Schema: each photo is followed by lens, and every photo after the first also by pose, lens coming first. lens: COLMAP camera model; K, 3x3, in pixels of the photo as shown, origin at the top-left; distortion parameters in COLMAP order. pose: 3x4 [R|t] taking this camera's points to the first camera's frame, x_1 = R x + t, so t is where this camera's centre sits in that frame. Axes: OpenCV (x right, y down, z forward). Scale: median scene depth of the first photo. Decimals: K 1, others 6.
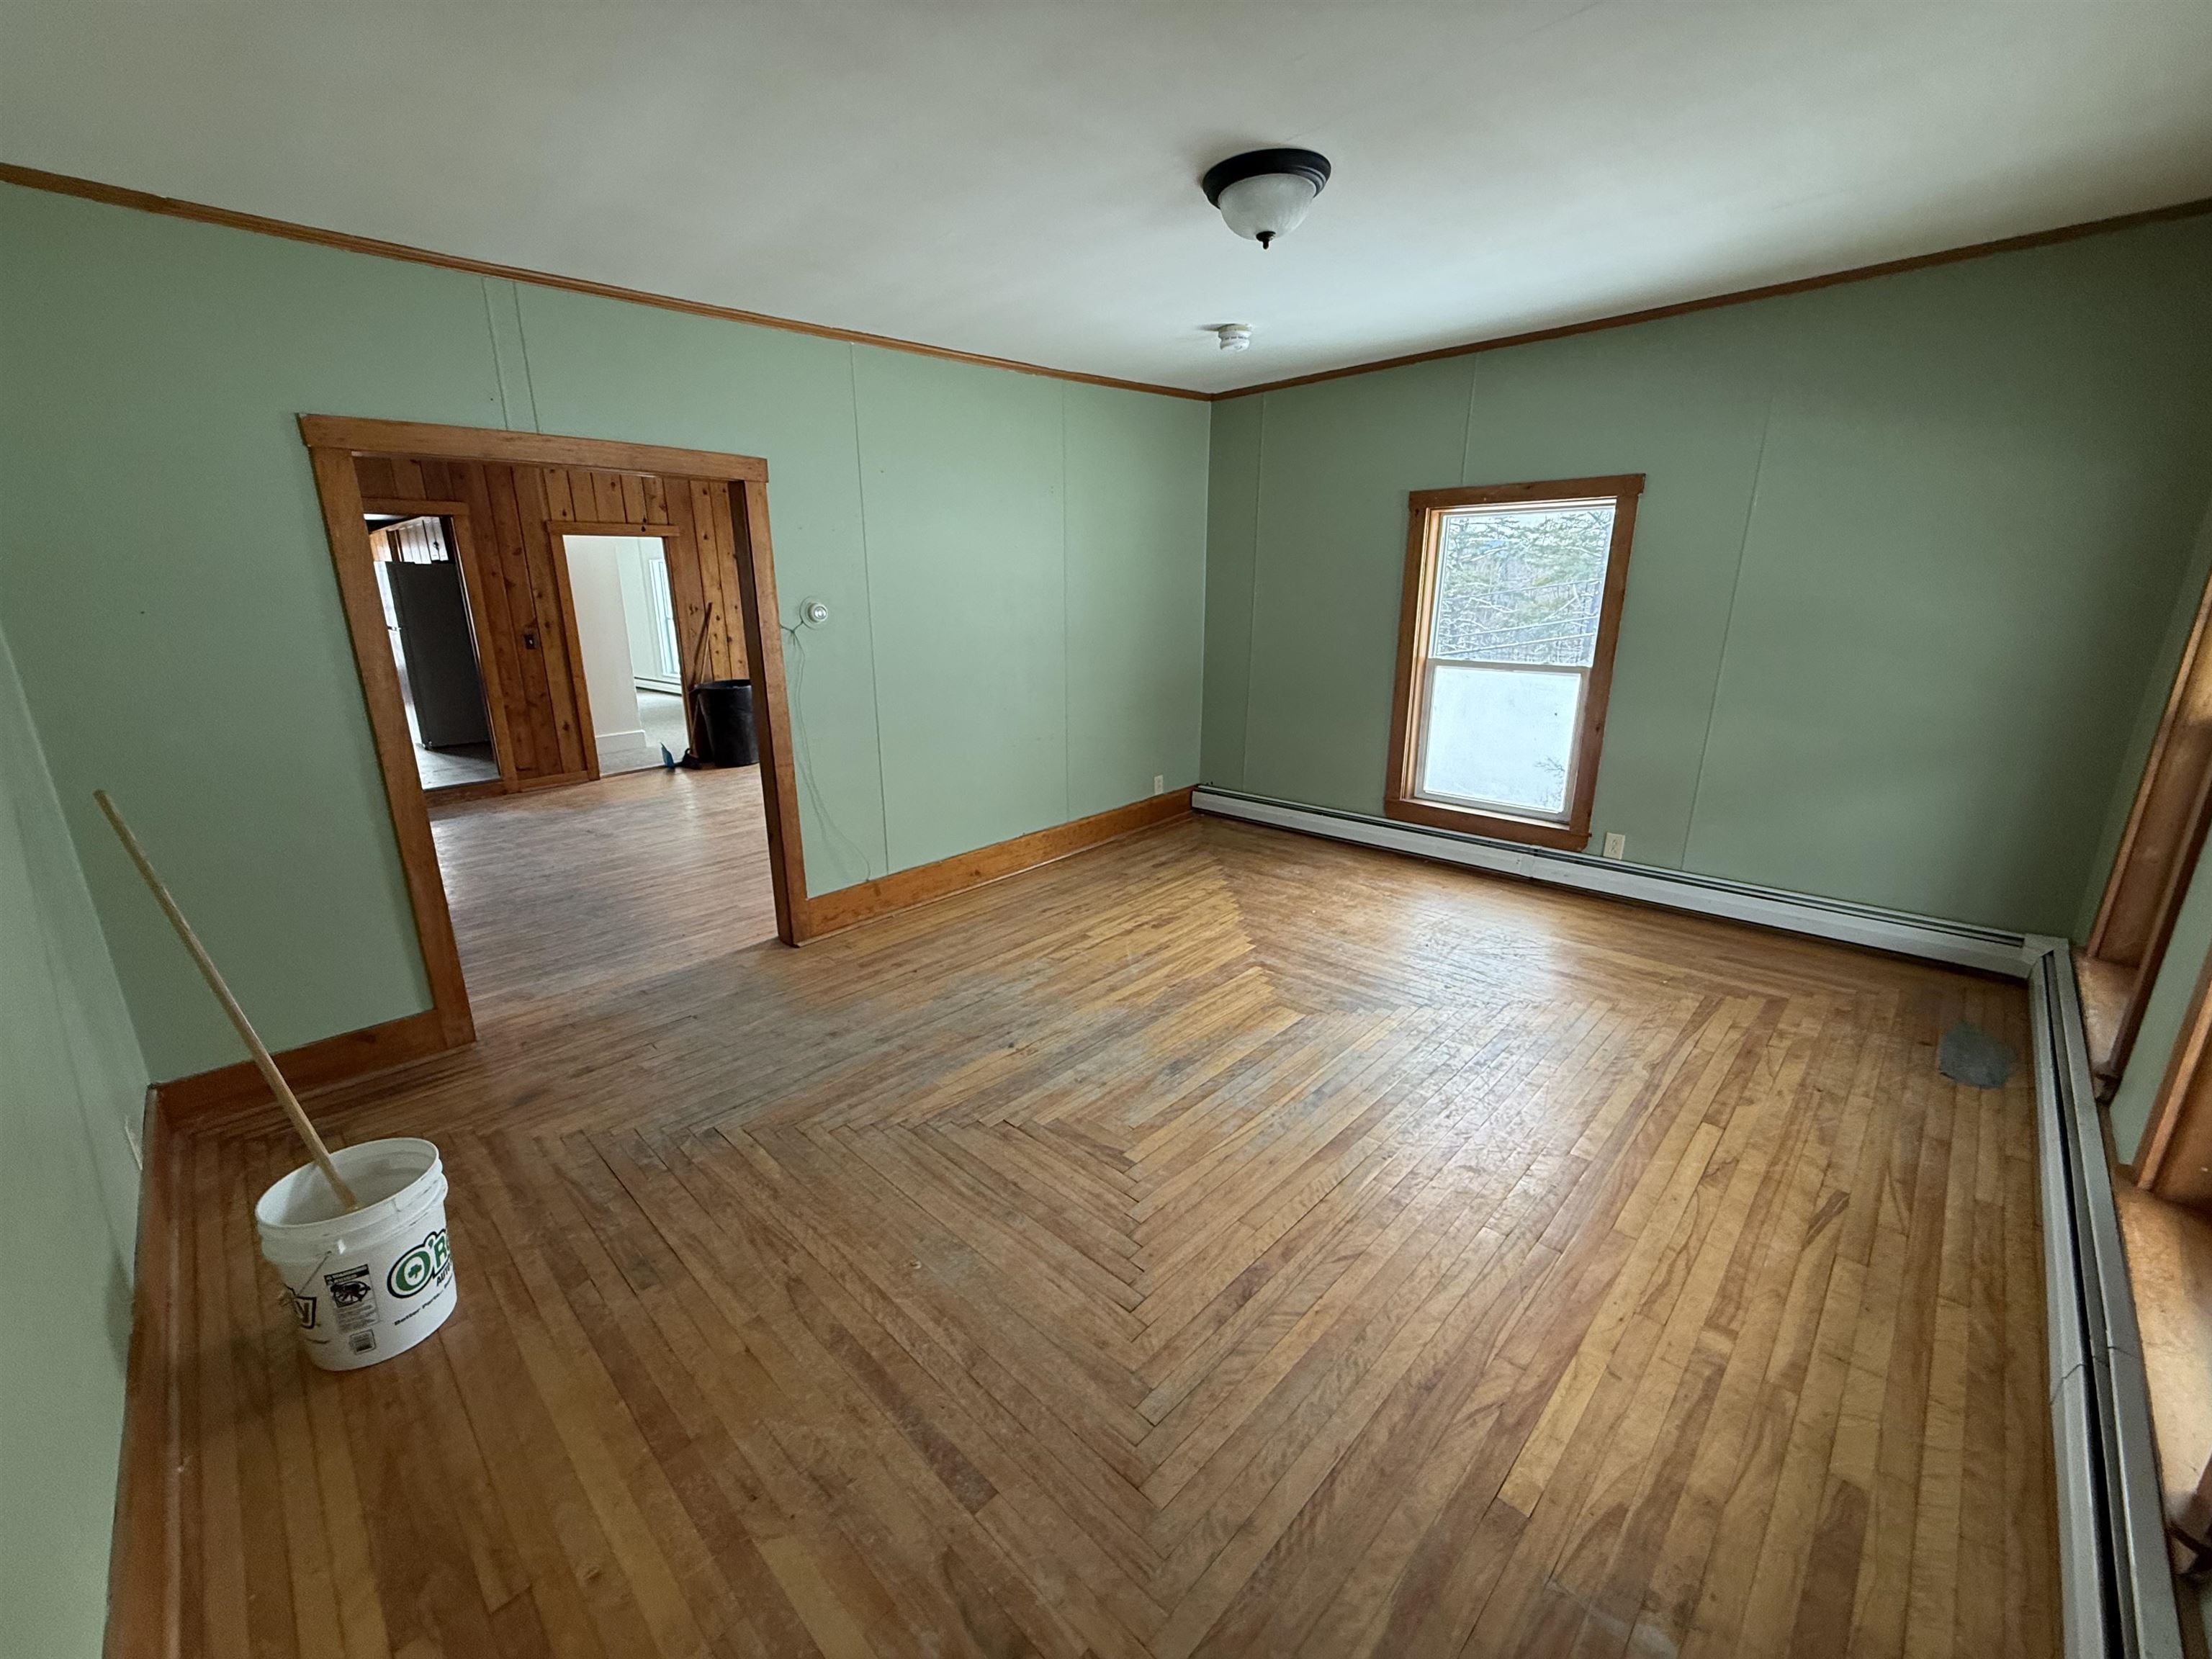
lens RADIAL K [[881.4, 0, 1092.8], [0, 881.4, 833.4], [0, 0, 1]] dist [-0.000312, 0.000141]
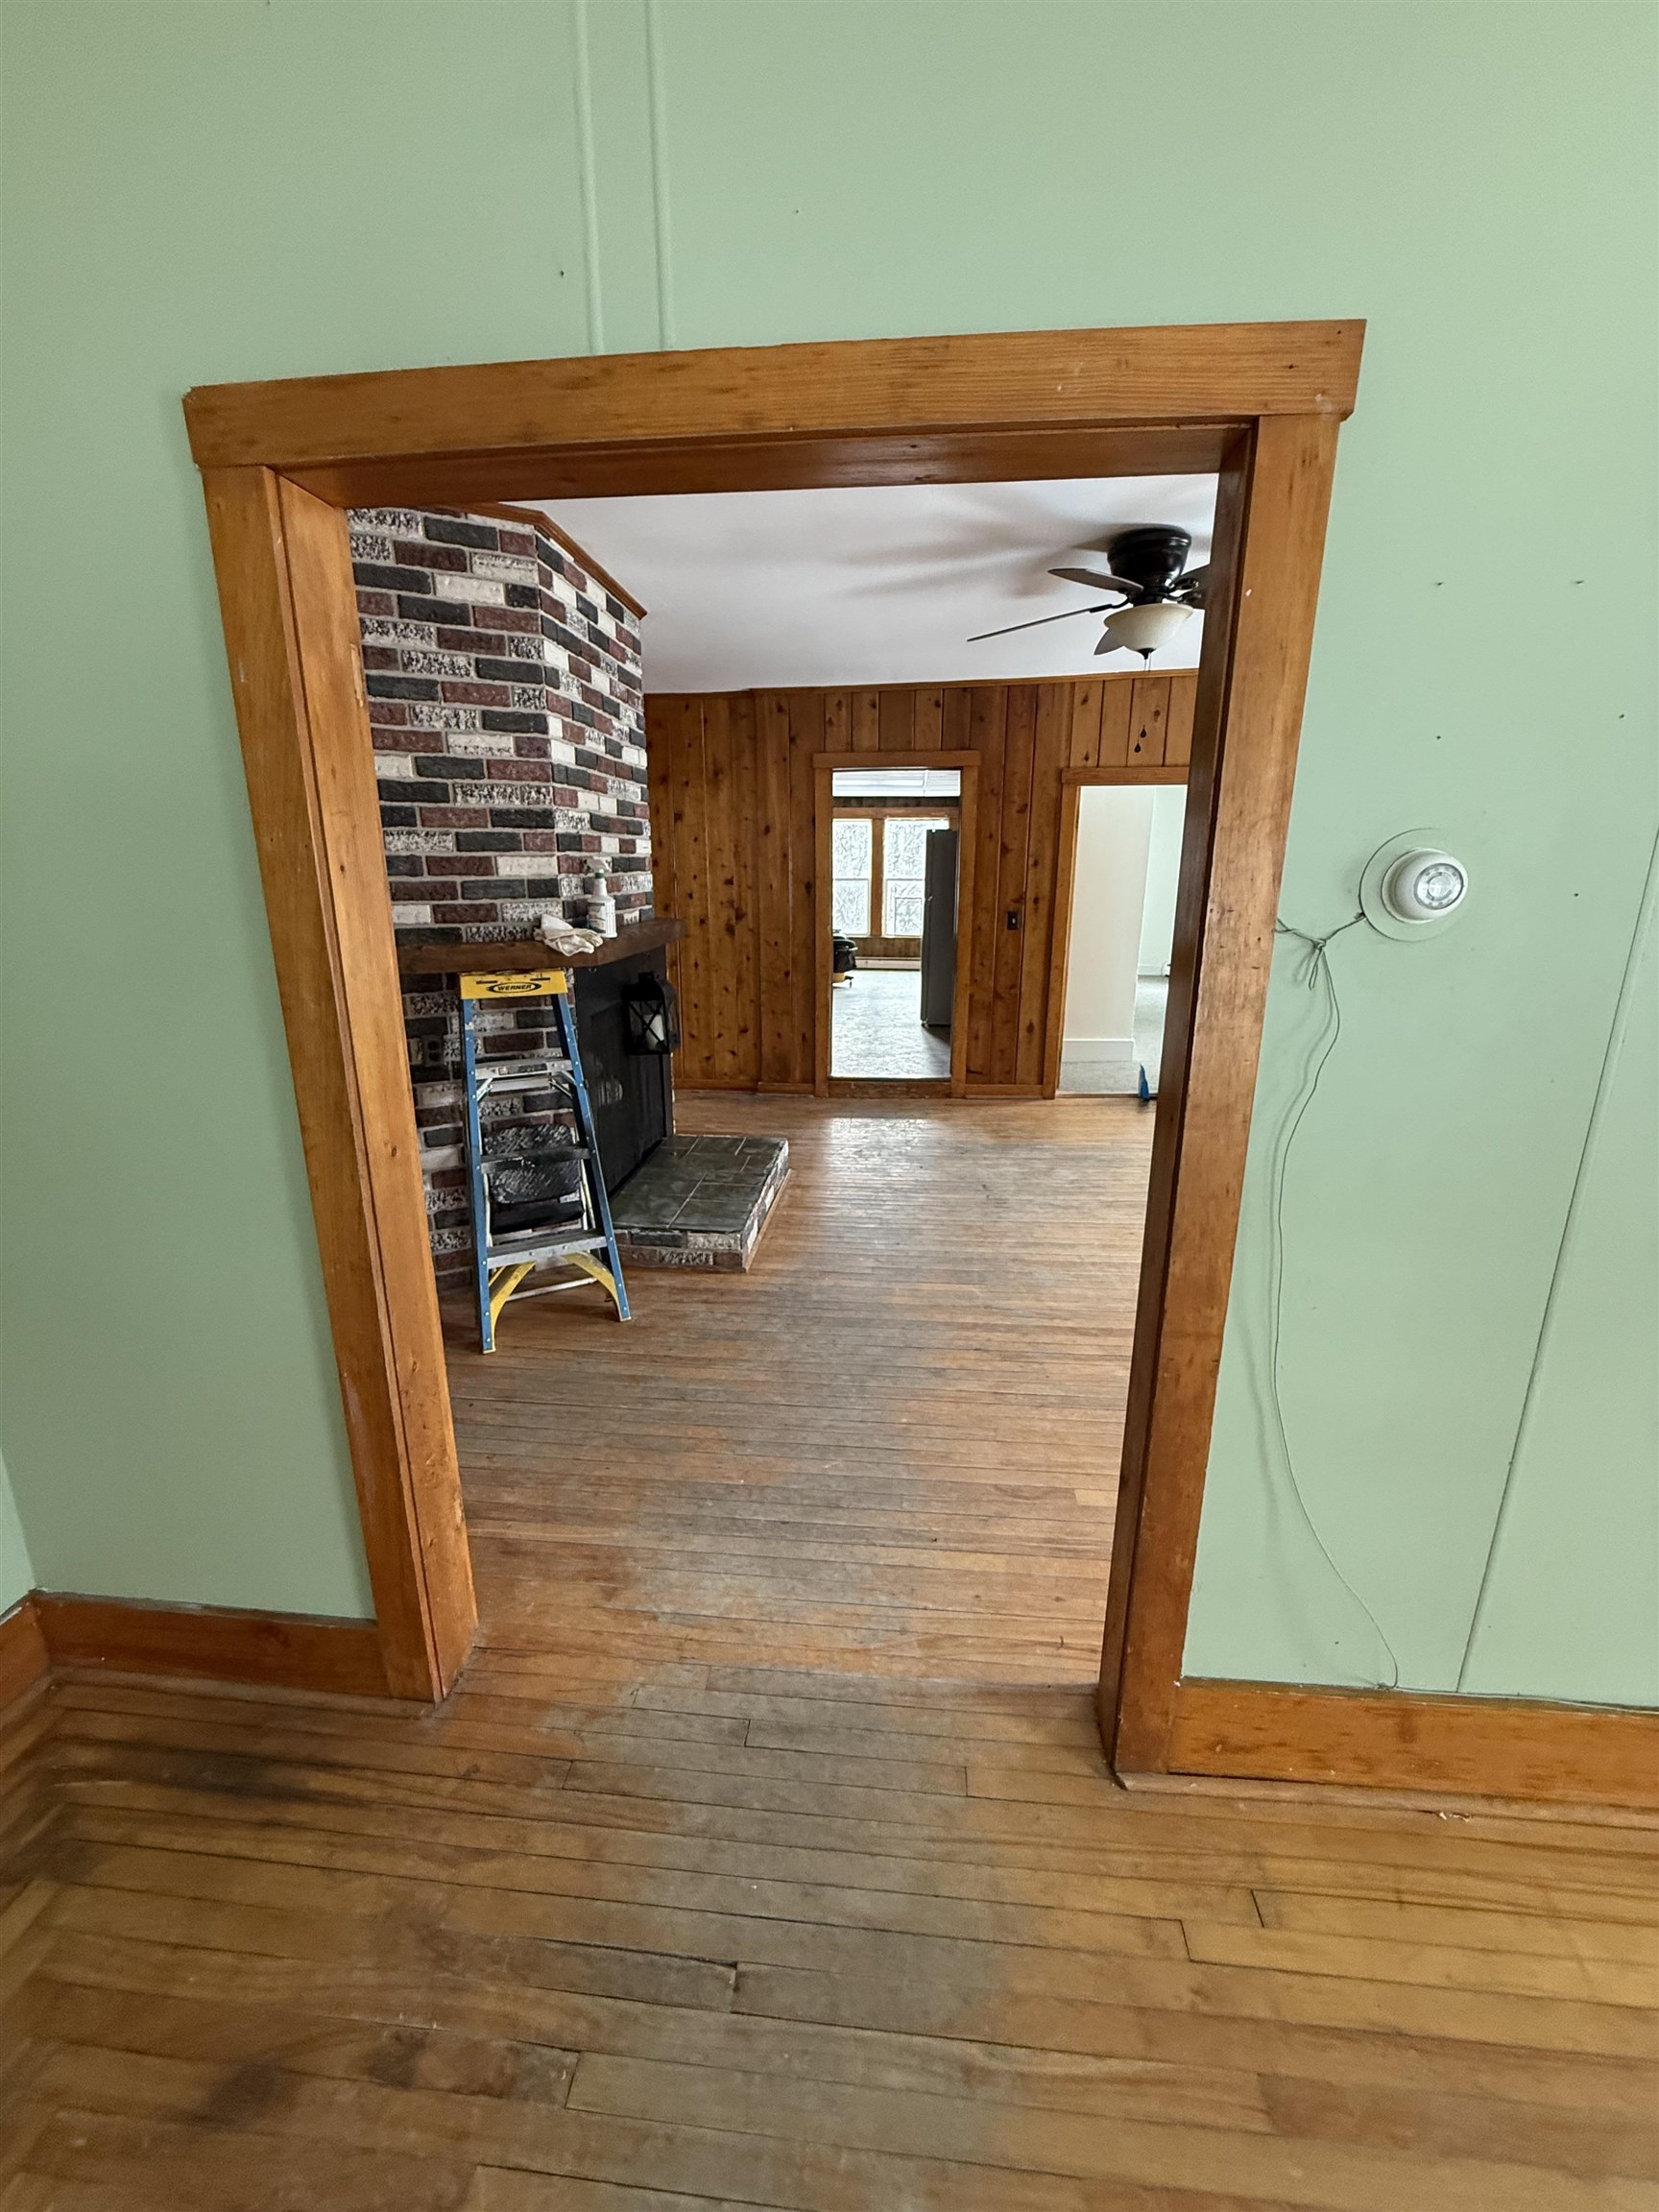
lens RADIAL K [[881.4, 0, 821.7], [0, 881.4, 1100.0], [0, 0, 1]] dist [-0.000312, 0.000141]
pose [[0.630084, 0.202447, -0.749672, -0.115166], [-0.213867, 0.973322, 0.083092, -0.091426], [0.746495, 0.107975, 0.656572, 0.373944]]
